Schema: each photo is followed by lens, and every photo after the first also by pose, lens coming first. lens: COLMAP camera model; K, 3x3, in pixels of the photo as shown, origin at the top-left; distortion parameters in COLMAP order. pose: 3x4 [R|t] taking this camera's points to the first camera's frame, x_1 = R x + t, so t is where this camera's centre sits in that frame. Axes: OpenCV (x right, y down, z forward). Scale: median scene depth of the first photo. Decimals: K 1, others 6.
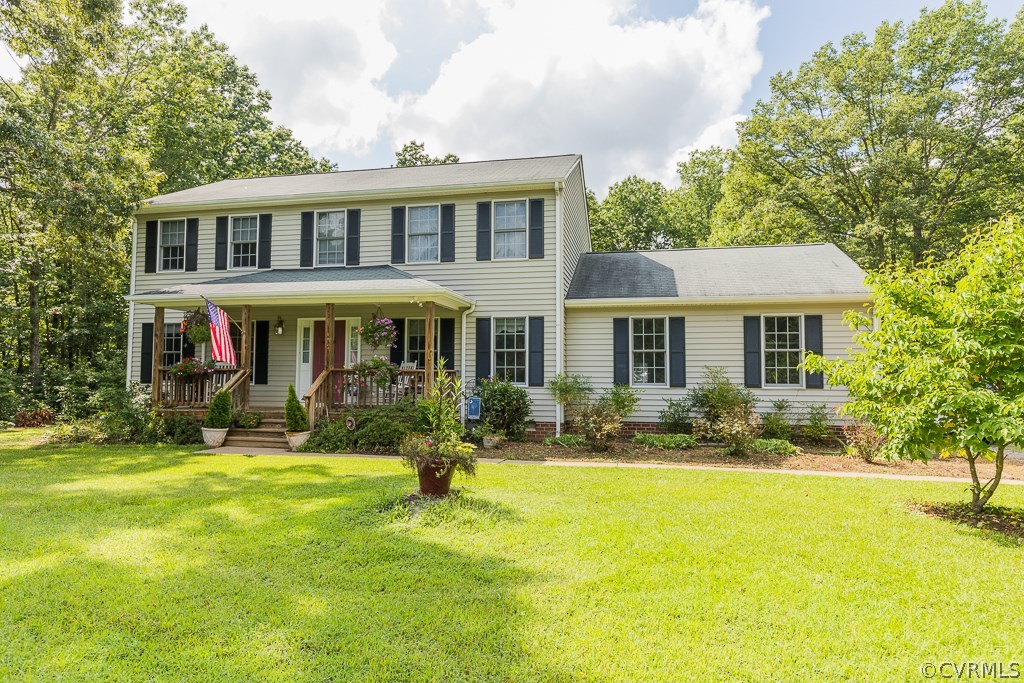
lens RADIAL K [[623.0, 0, 512.0], [0, 623.0, 341.5], [0, 0, 1]] dist [0.002714, -0.000904]
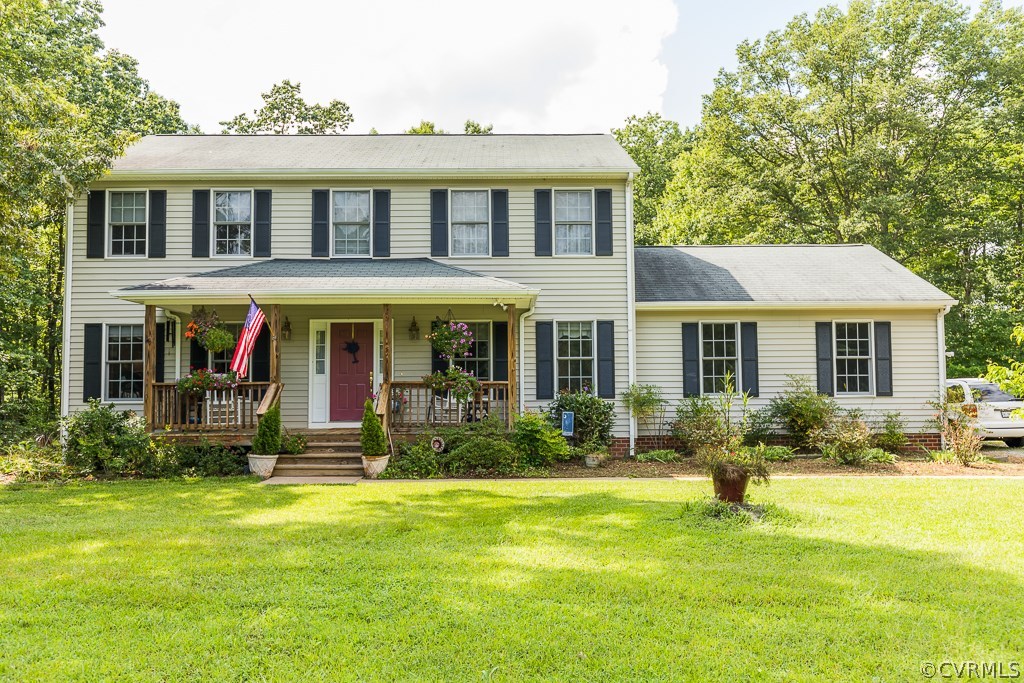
lens RADIAL K [[814.3, 0, 512.0], [0, 814.3, 341.5], [0, 0, 1]] dist [0.001209, 0.003622]
pose [[0.972948, 0.000772, 0.231023, -0.359550], [-0.001371, 0.999996, 0.002431, -0.012472], [-0.231020, -0.002682, 0.972945, -0.108900]]
